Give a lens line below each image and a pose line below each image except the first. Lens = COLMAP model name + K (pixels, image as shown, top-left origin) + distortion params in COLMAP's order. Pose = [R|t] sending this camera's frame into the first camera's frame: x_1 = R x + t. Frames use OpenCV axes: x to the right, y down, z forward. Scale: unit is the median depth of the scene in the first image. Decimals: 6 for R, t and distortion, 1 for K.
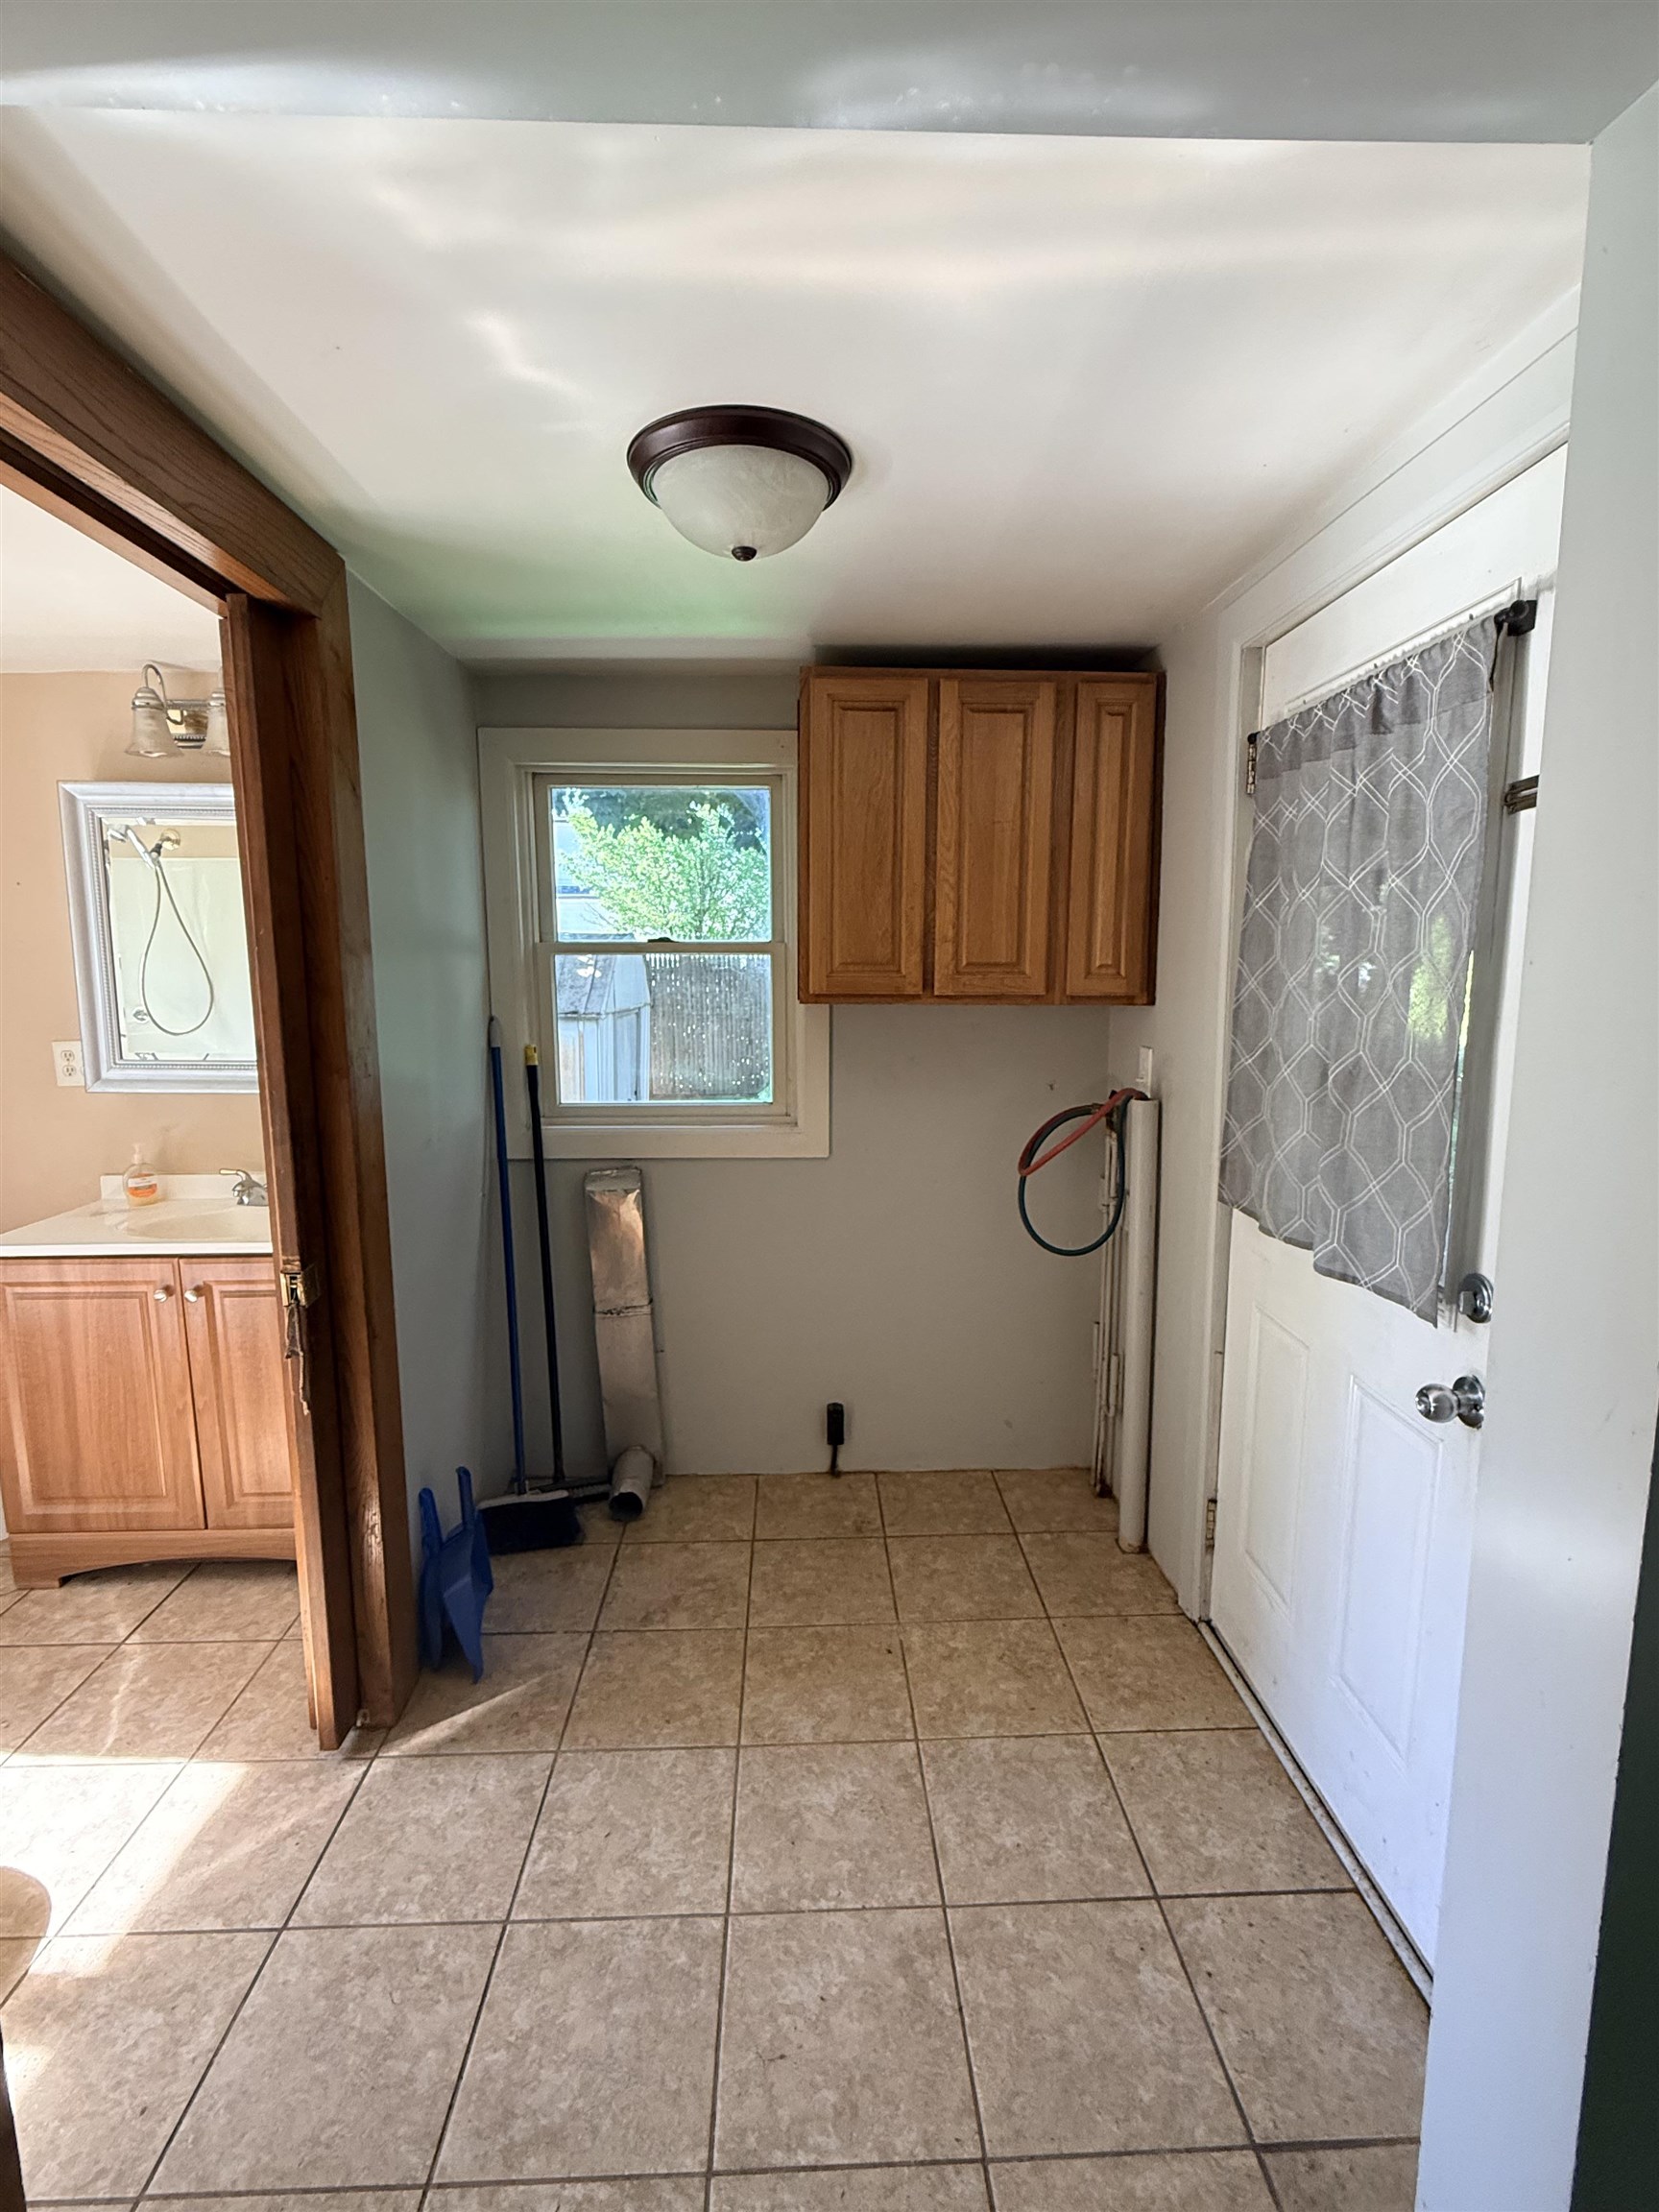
lens RADIAL K [[993.6, 0, 829.5], [0, 993.6, 1106.0], [0, 0, 1]] dist [-0.000685, 0.000984]
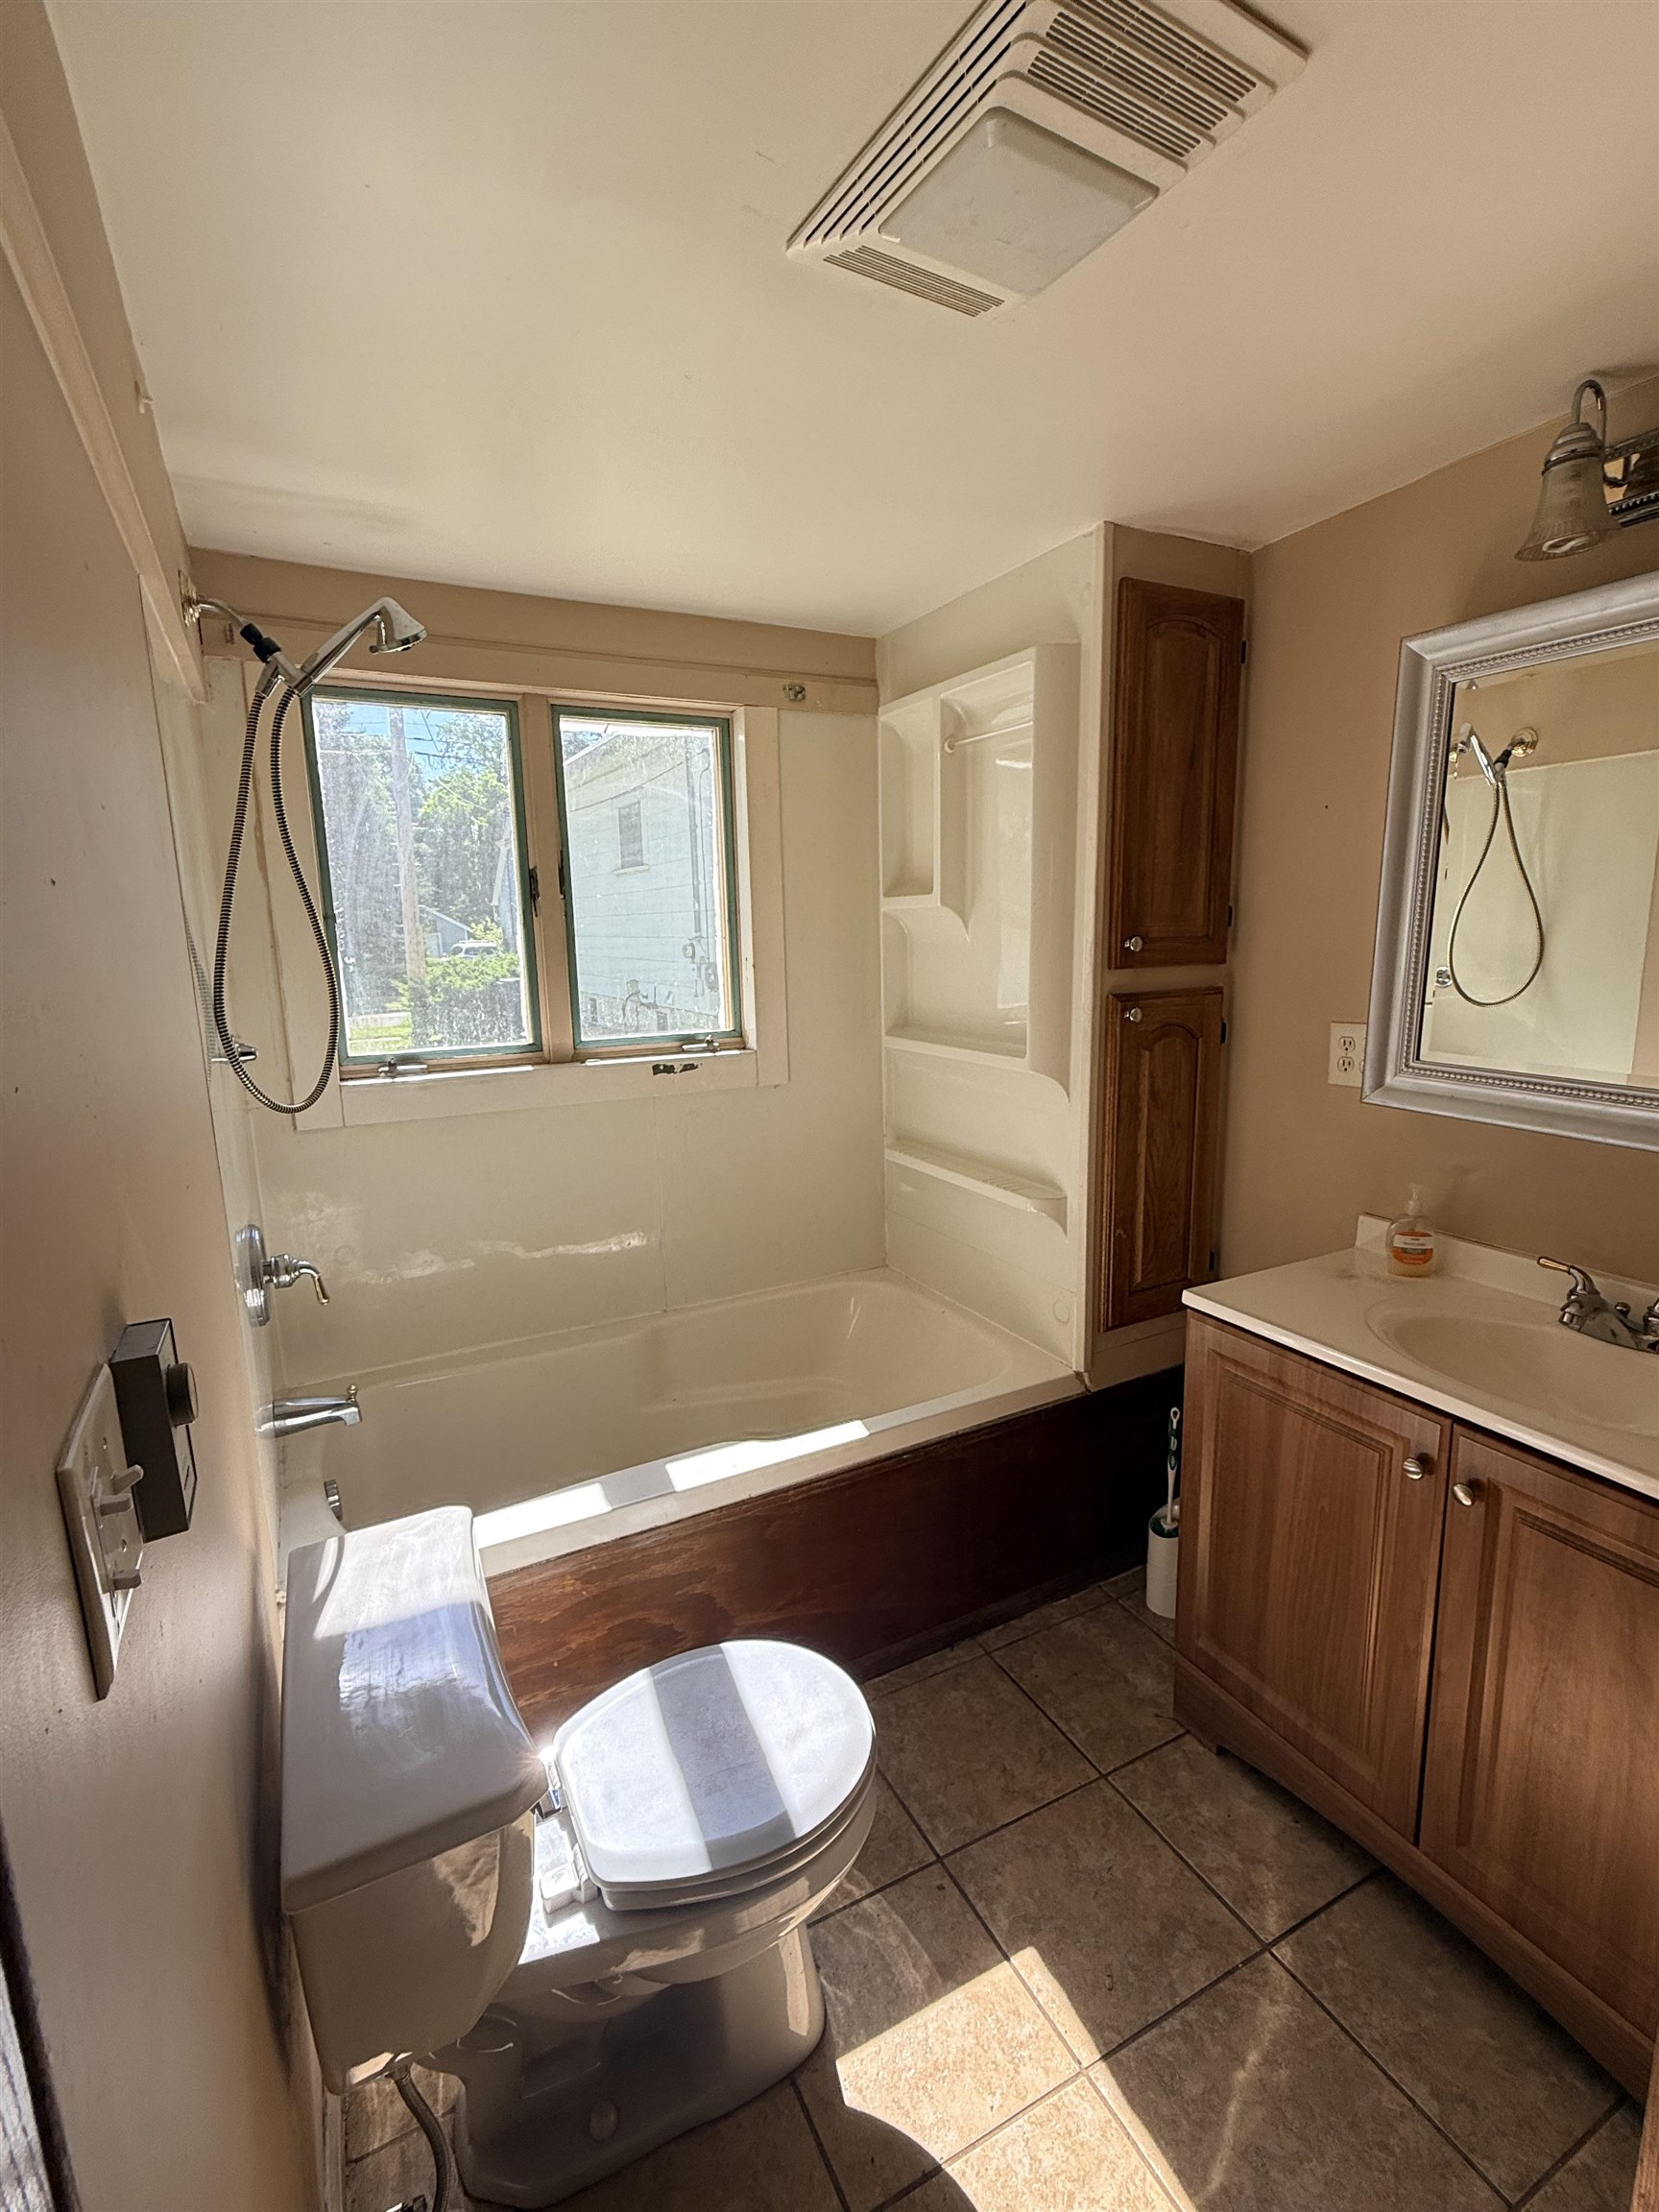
lens RADIAL K [[993.6, 0, 829.5], [0, 993.6, 1106.0], [0, 0, 1]] dist [-0.000685, 0.000984]
pose [[0.416464, 0.152493, -0.896272, -0.301924], [-0.106064, 0.987251, 0.118688, -0.058909], [0.902944, 0.045633, 0.427328, 0.396883]]
